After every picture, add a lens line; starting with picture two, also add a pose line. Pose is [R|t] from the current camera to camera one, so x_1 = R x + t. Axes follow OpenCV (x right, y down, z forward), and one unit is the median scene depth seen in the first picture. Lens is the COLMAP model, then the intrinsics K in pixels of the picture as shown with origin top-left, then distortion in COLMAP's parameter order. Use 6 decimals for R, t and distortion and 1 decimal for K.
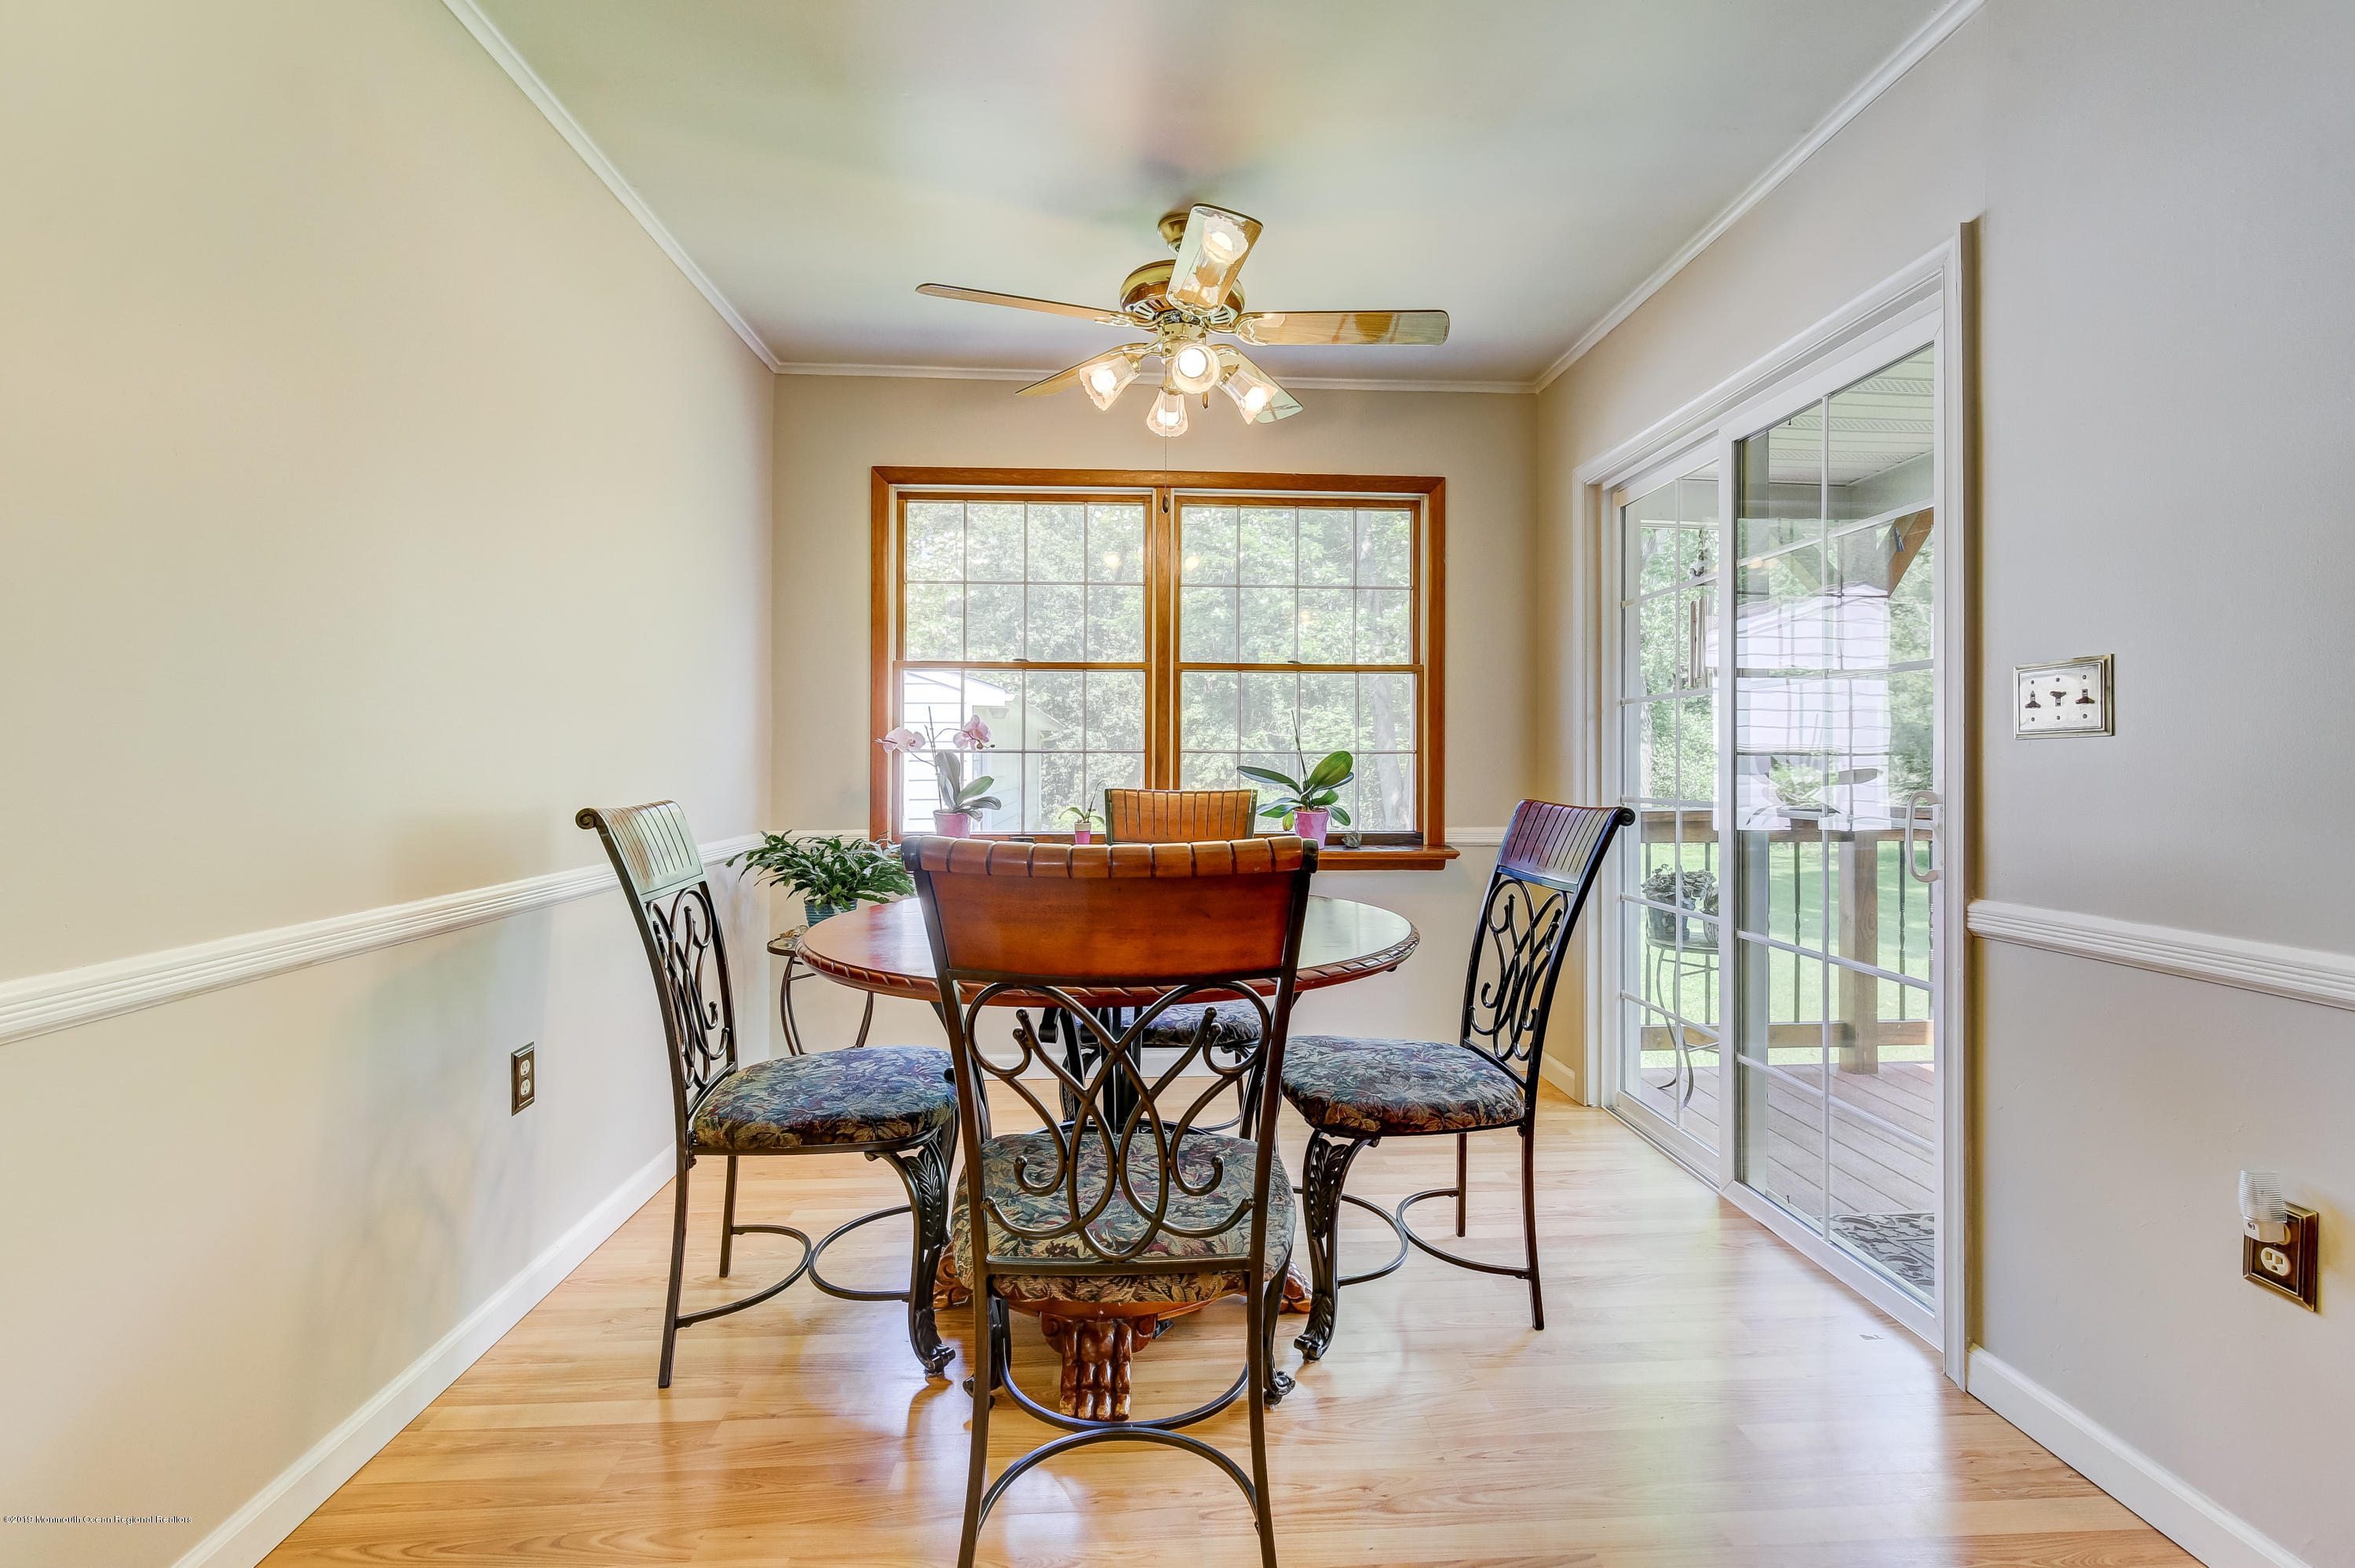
lens RADIAL K [[1056.7, 0, 1187.4], [0, 1056.7, 752.5], [0, 0, 1]] dist [0.001158, 0.000311]
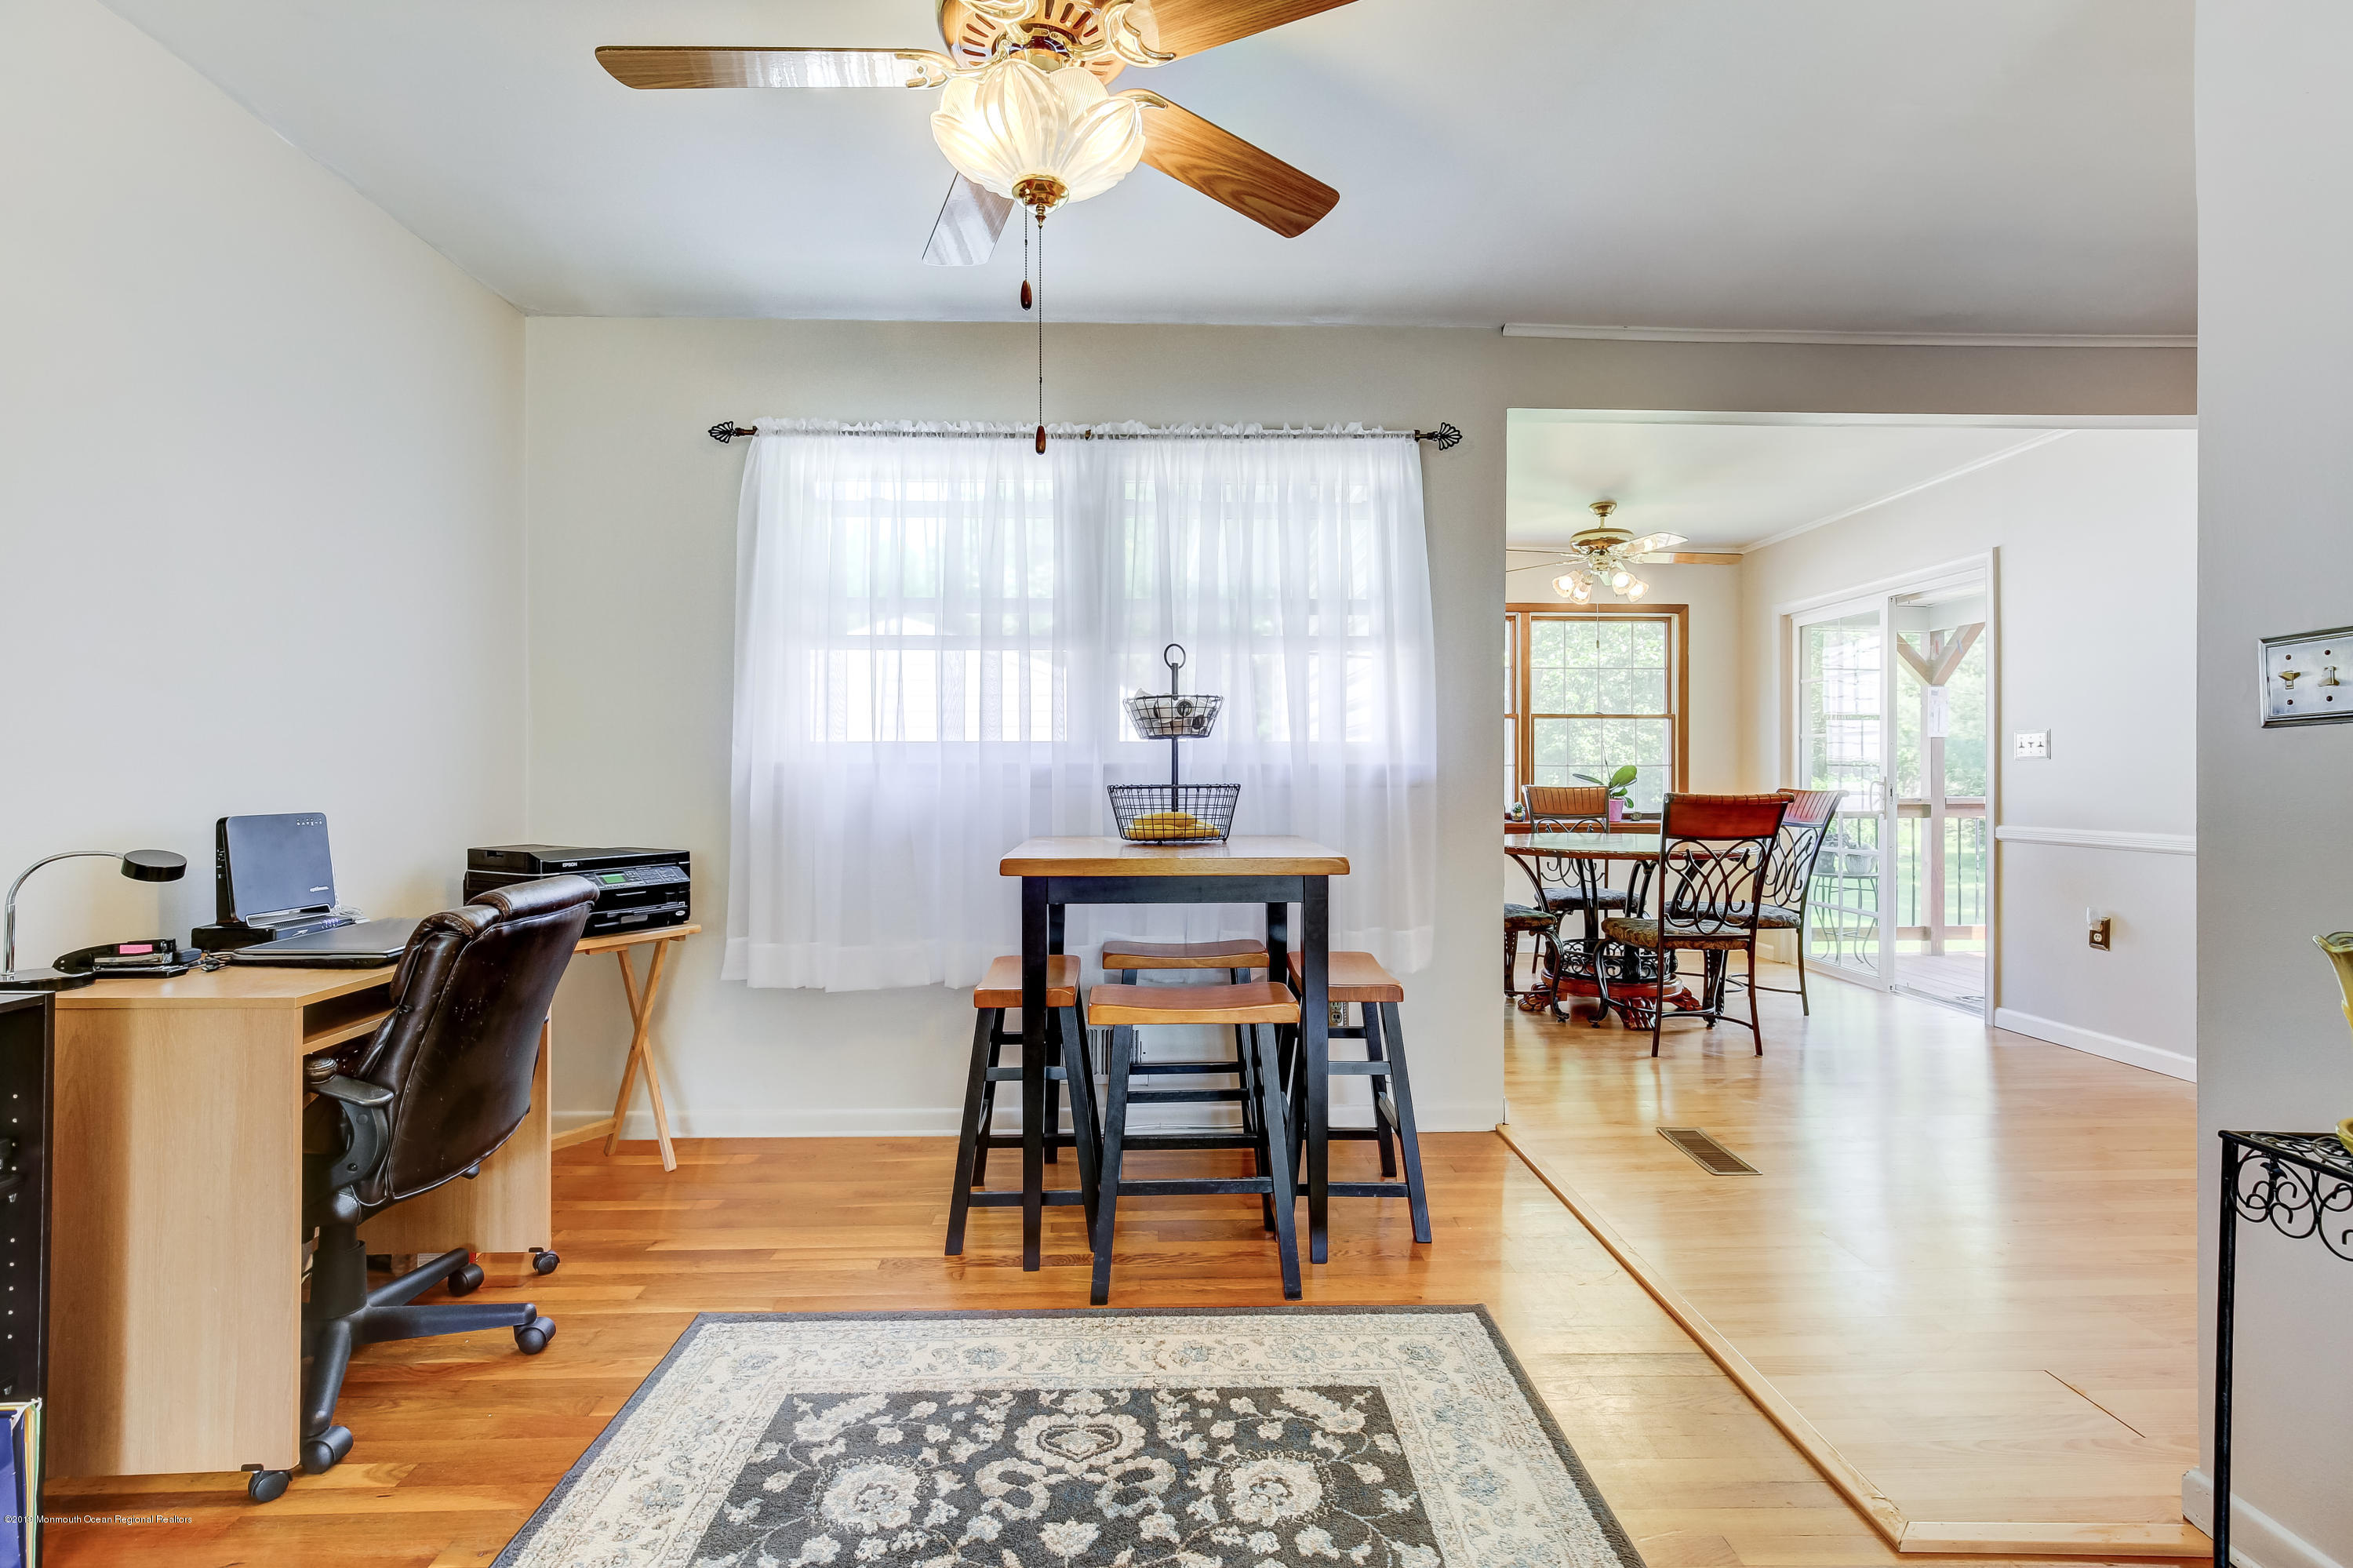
lens RADIAL K [[1064.2, 0, 1185.9], [0, 1064.2, 769.0], [0, 0, 1]] dist [0.000903, 0.000213]
pose [[0.999728, -0.000910, -0.023304, -0.946961], [0.000998, 0.999992, 0.003769, -0.003237], [0.023300, -0.003791, 0.999721, -1.325725]]
